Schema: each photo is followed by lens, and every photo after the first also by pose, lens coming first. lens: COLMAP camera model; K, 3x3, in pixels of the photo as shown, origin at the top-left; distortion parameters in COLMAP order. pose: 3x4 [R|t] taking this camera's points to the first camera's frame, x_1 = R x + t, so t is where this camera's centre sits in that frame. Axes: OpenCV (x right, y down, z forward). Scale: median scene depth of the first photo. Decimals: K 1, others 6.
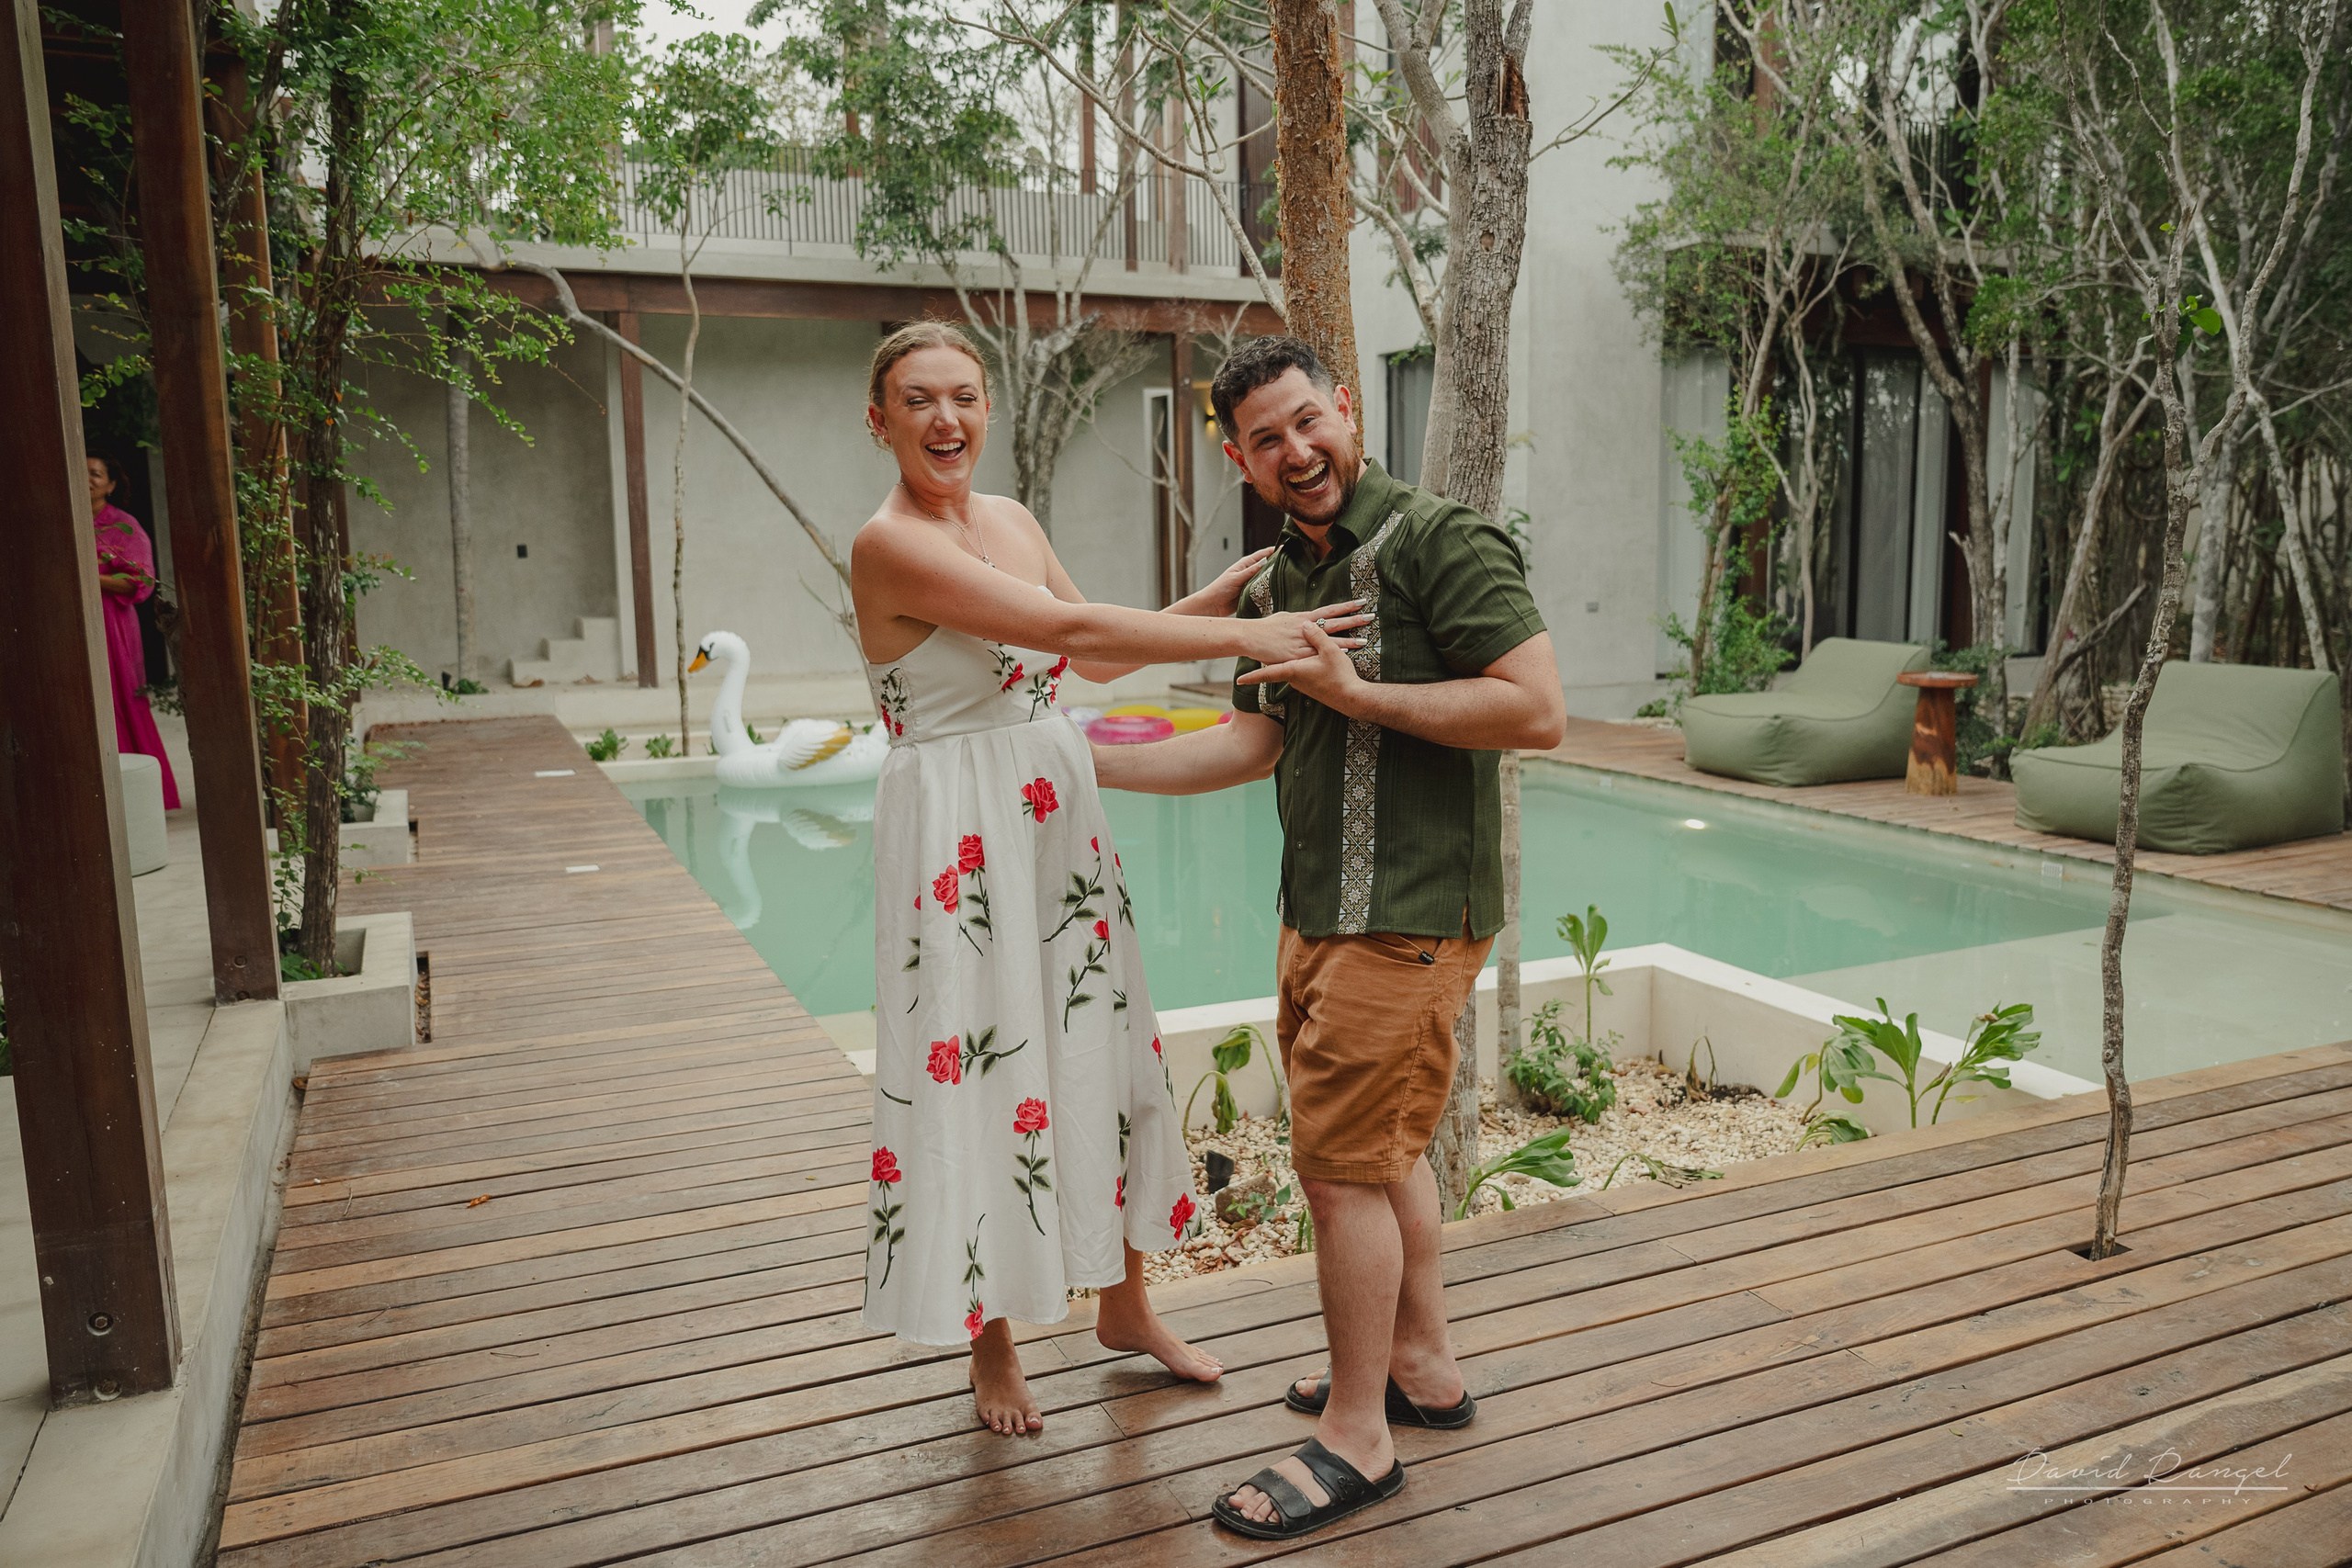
lens RADIAL K [[1727.2, 0, 1207.0], [0, 1727.2, 787.7], [0, 0, 1]] dist [-0.030846, 0.036746]
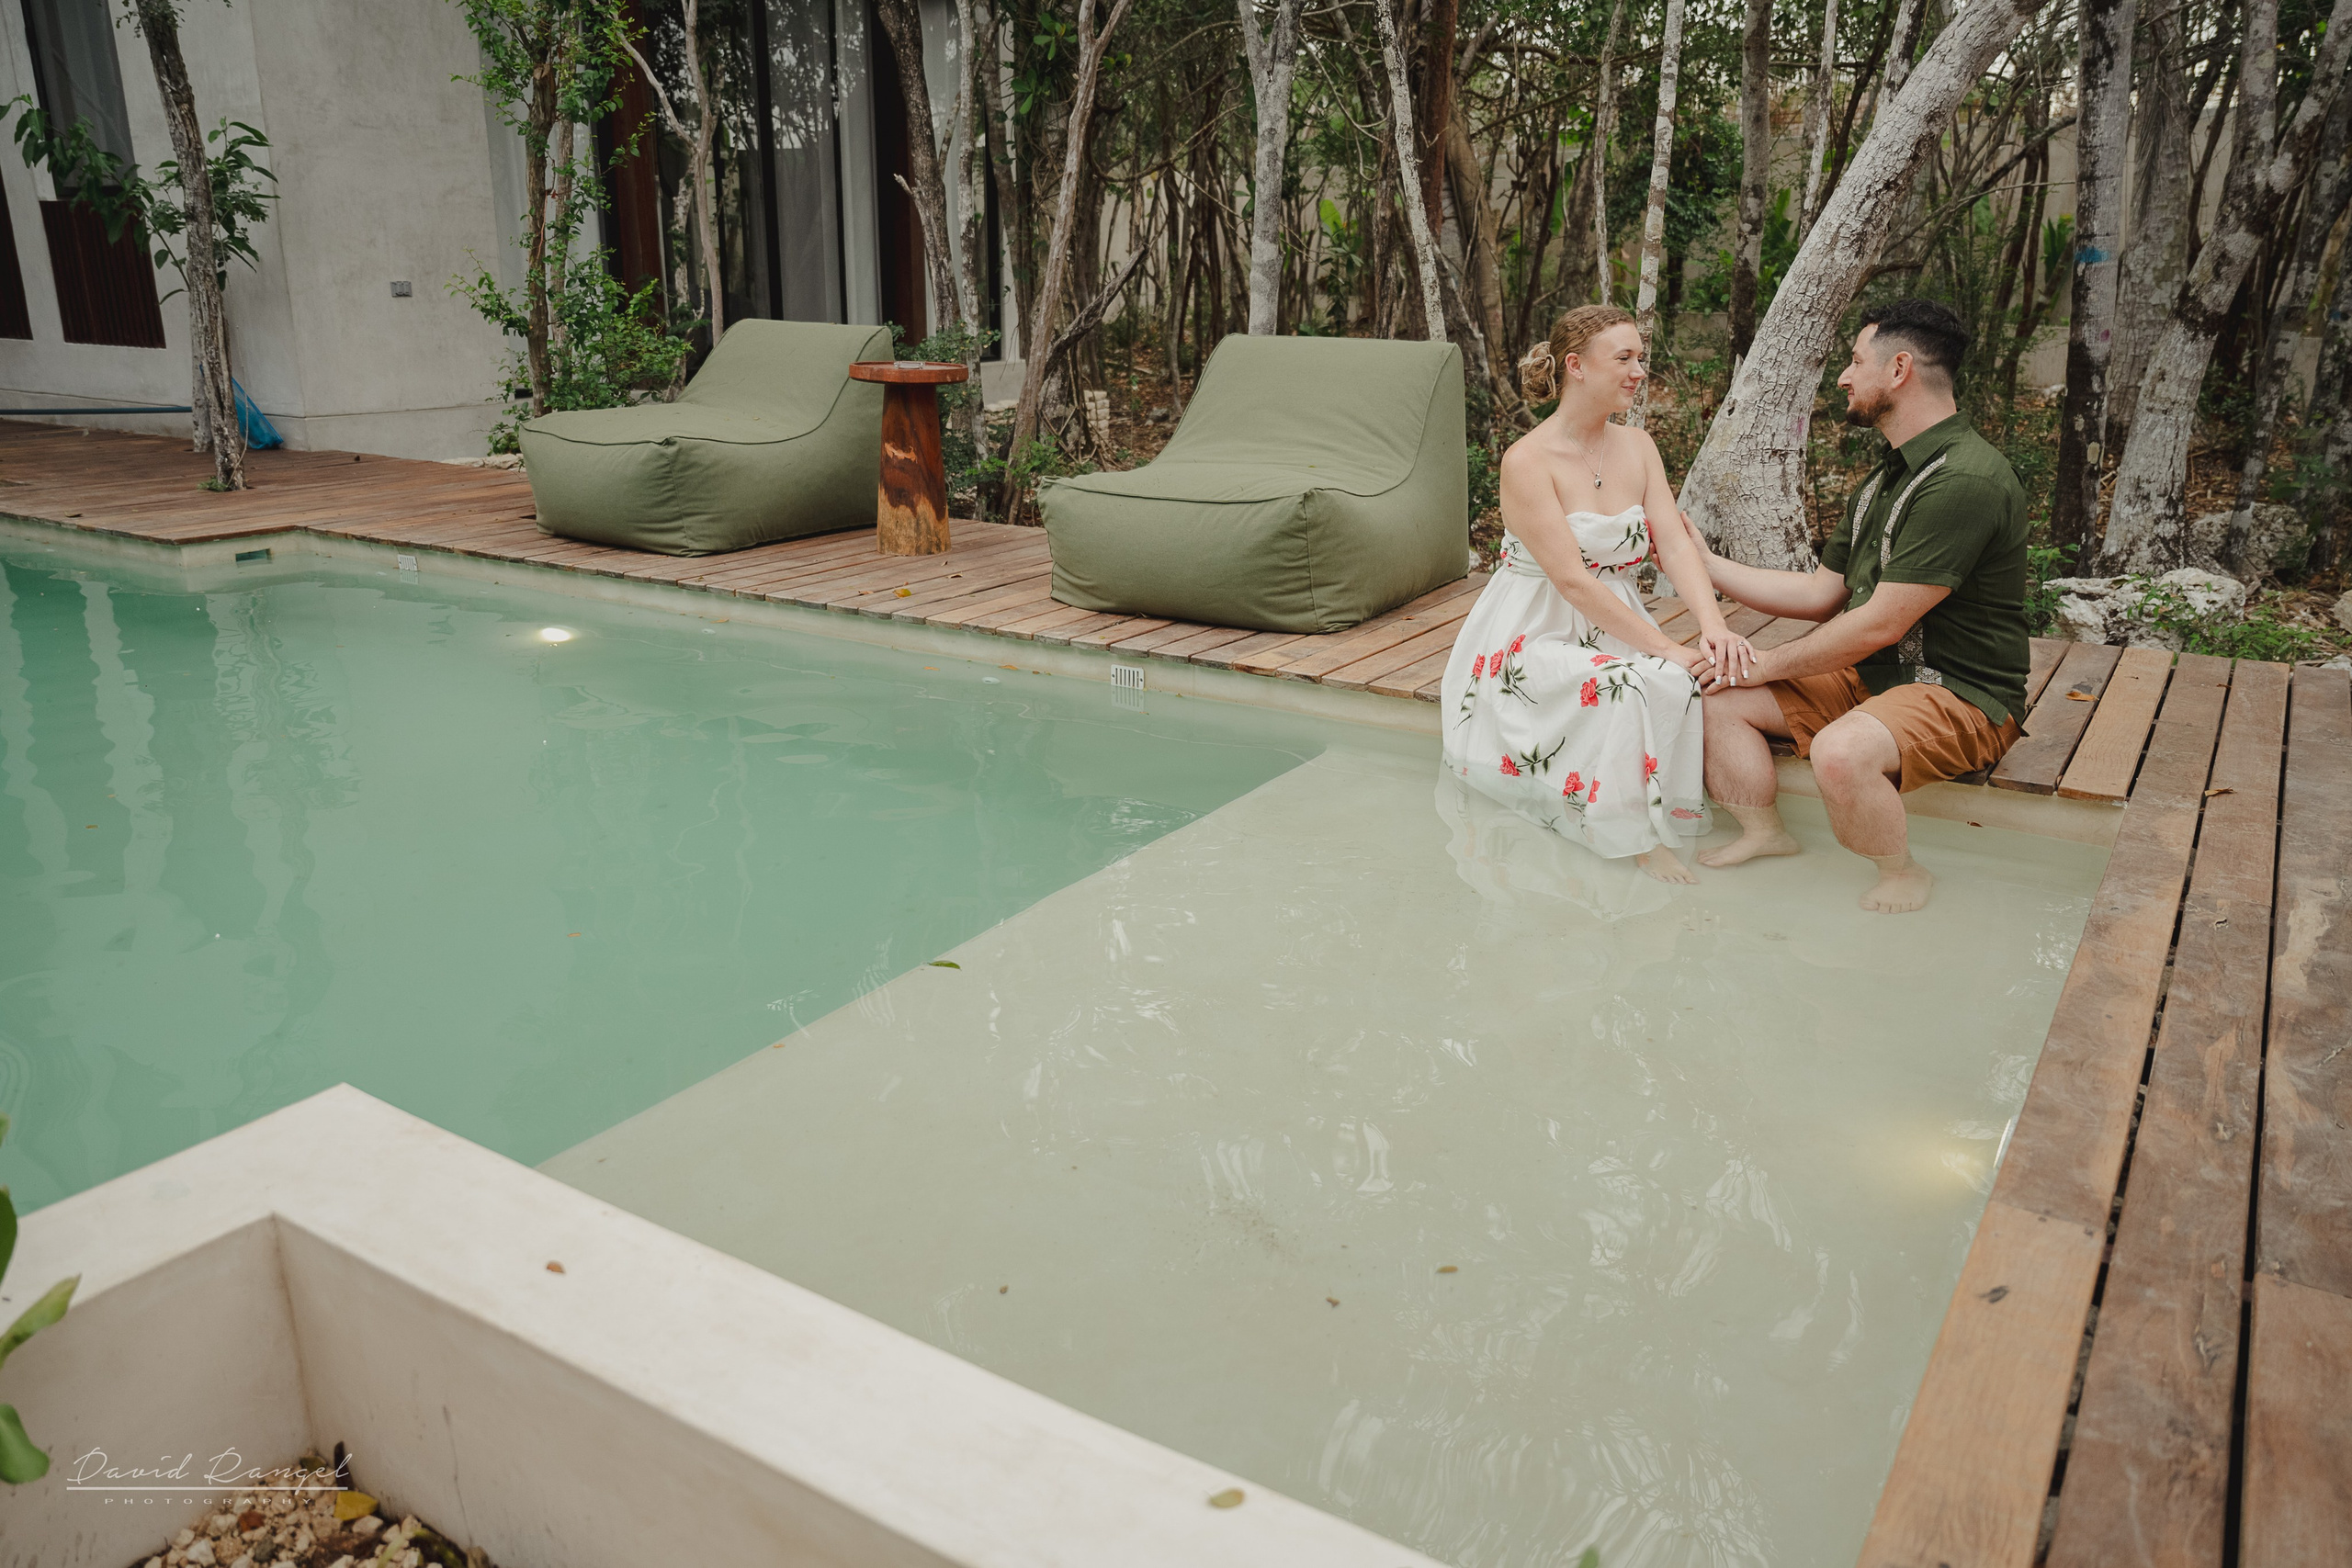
lens RADIAL K [[1725.3, 0, 1176.0], [0, 1725.3, 784.0], [0, 0, 1]] dist [-0.028119, -0.001074]
pose [[0.838431, -0.141324, 0.526366, 0.130951], [0.061044, 0.984069, 0.166977, -0.011359], [-0.541579, -0.107867, 0.833701, 0.347579]]
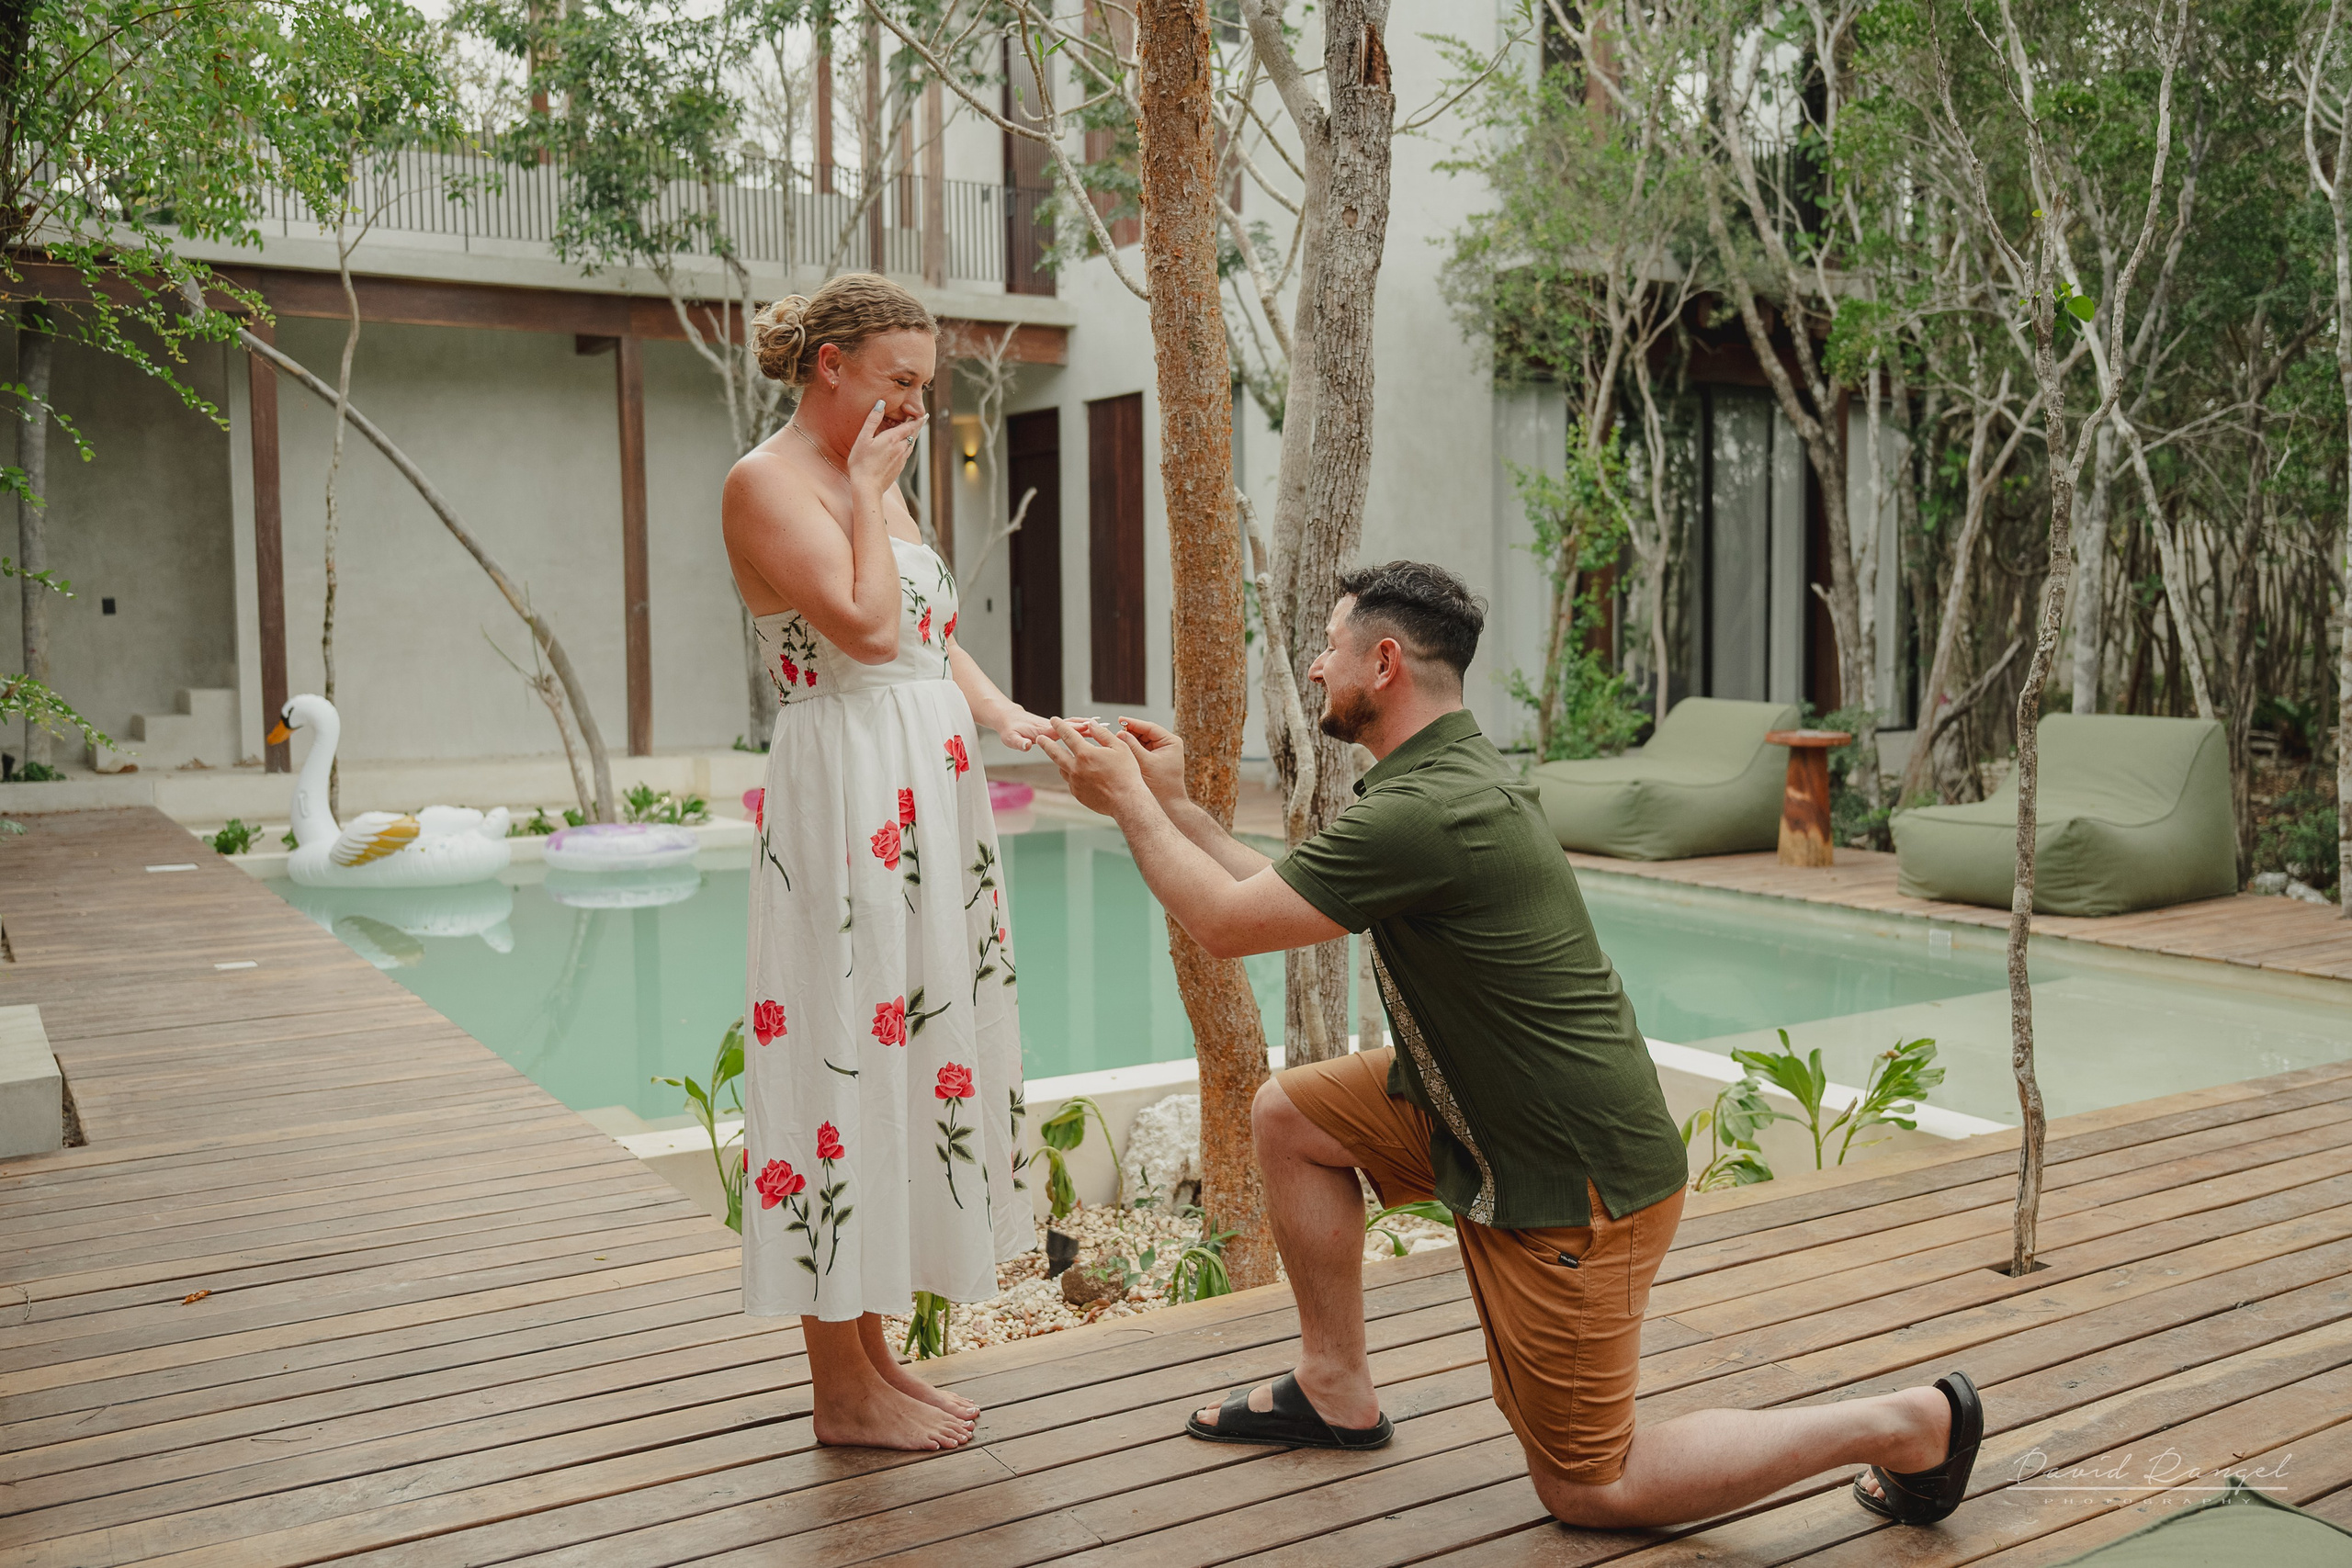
lens RADIAL K [[2080.5, 0, 1218.7], [0, 2080.5, 763.3], [0, 0, 1]] dist [-0.003873, 0.020529]
pose [[0.991332, -0.005361, 0.131268, -0.021643], [0.015114, 0.997187, -0.073416, 0.022356], [-0.130505, 0.074763, 0.988625, -0.031635]]
